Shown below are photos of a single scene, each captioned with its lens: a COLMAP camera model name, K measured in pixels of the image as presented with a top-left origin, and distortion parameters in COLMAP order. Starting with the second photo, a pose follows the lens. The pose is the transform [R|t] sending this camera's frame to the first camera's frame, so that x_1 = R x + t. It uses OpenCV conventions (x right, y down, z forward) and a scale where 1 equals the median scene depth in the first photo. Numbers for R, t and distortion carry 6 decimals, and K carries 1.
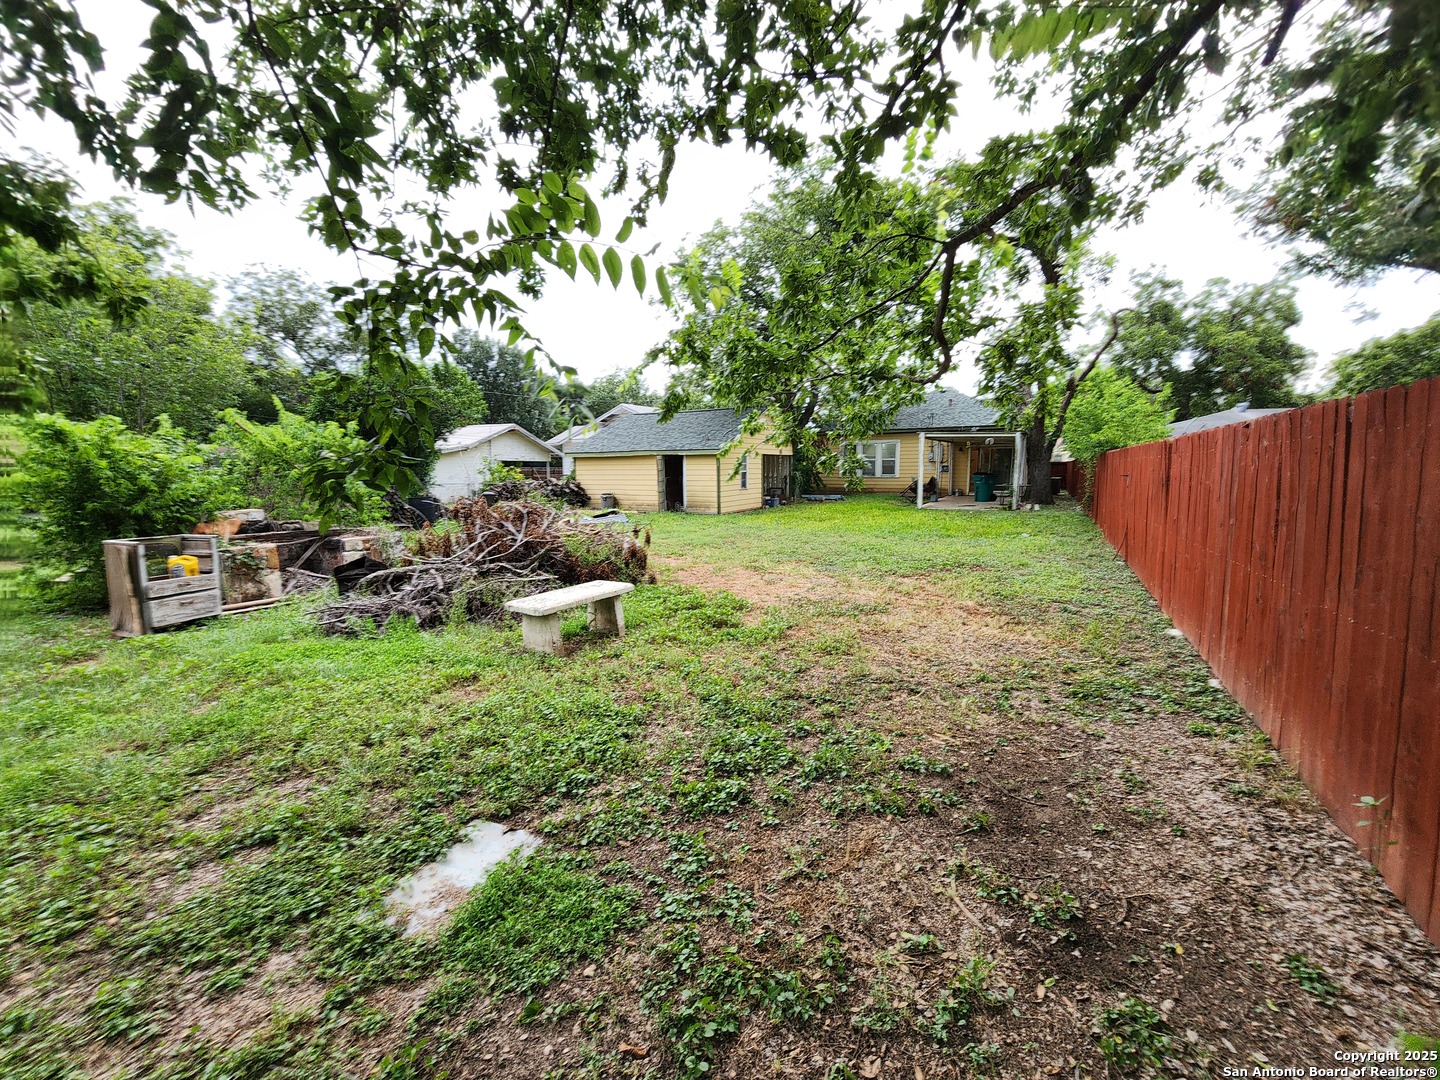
lens RADIAL K [[594.1, 0, 726.8], [0, 594.1, 537.9], [0, 0, 1]] dist [-0.001148, 0.000198]
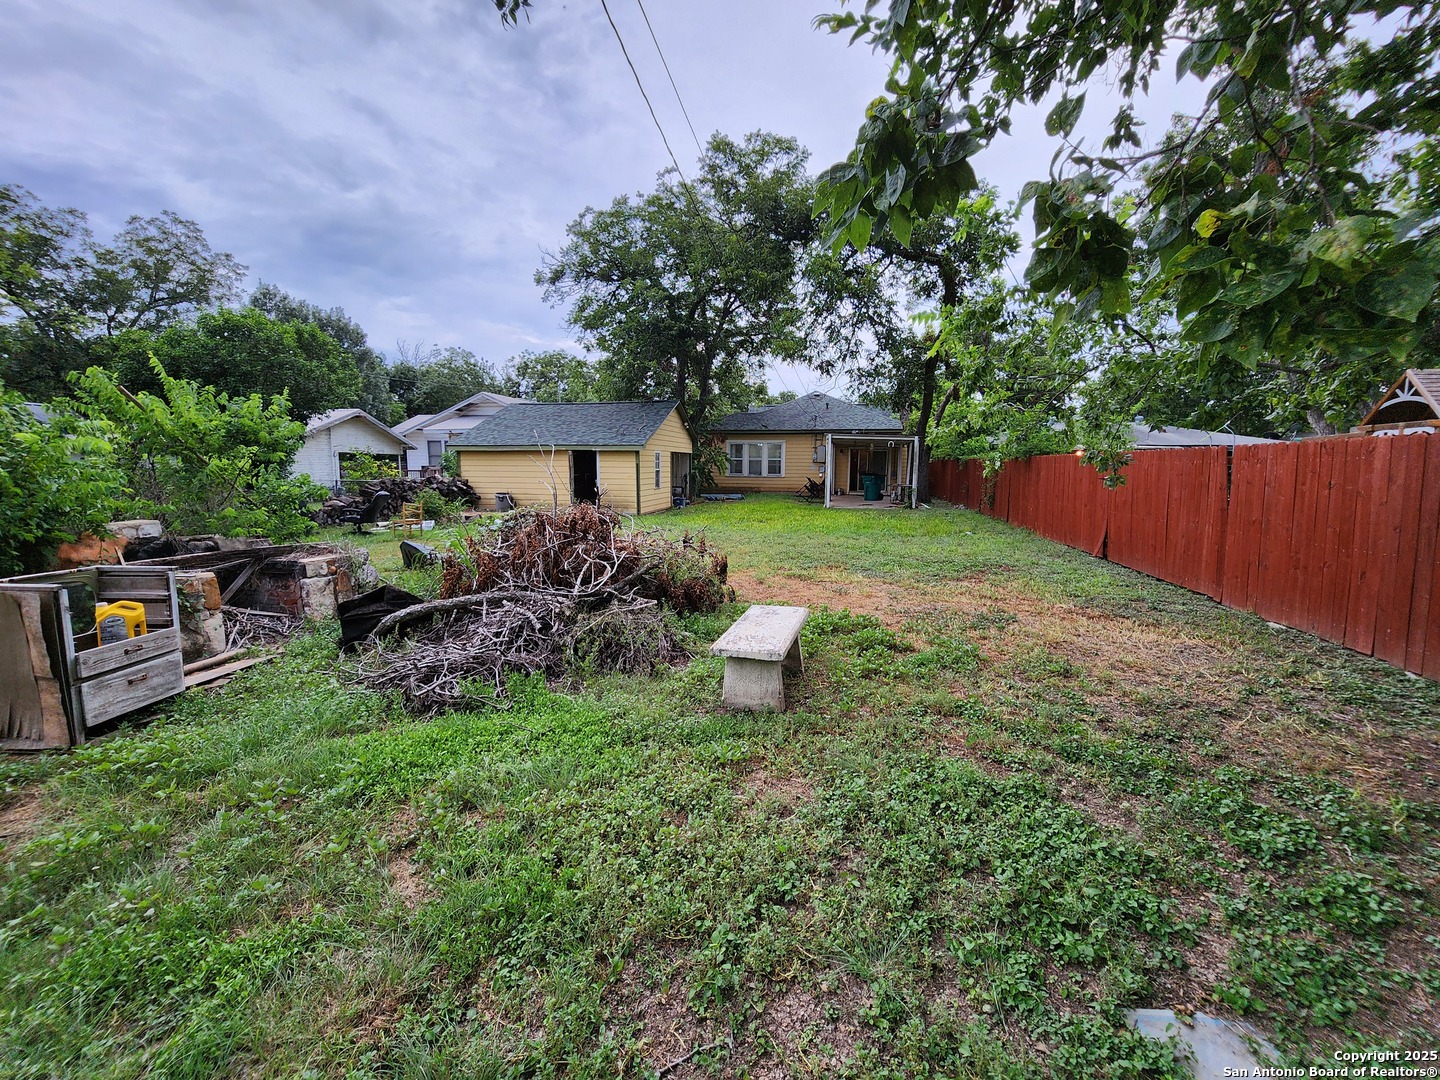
lens RADIAL K [[594.1, 0, 719.7], [0, 594.1, 529.9], [0, 0, 1]] dist [-0.001148, 0.000198]
pose [[0.958911, -0.017288, 0.283180, -0.143801], [0.020095, 0.999773, -0.007012, -0.007633], [-0.282994, 0.012415, 0.959041, 0.070219]]
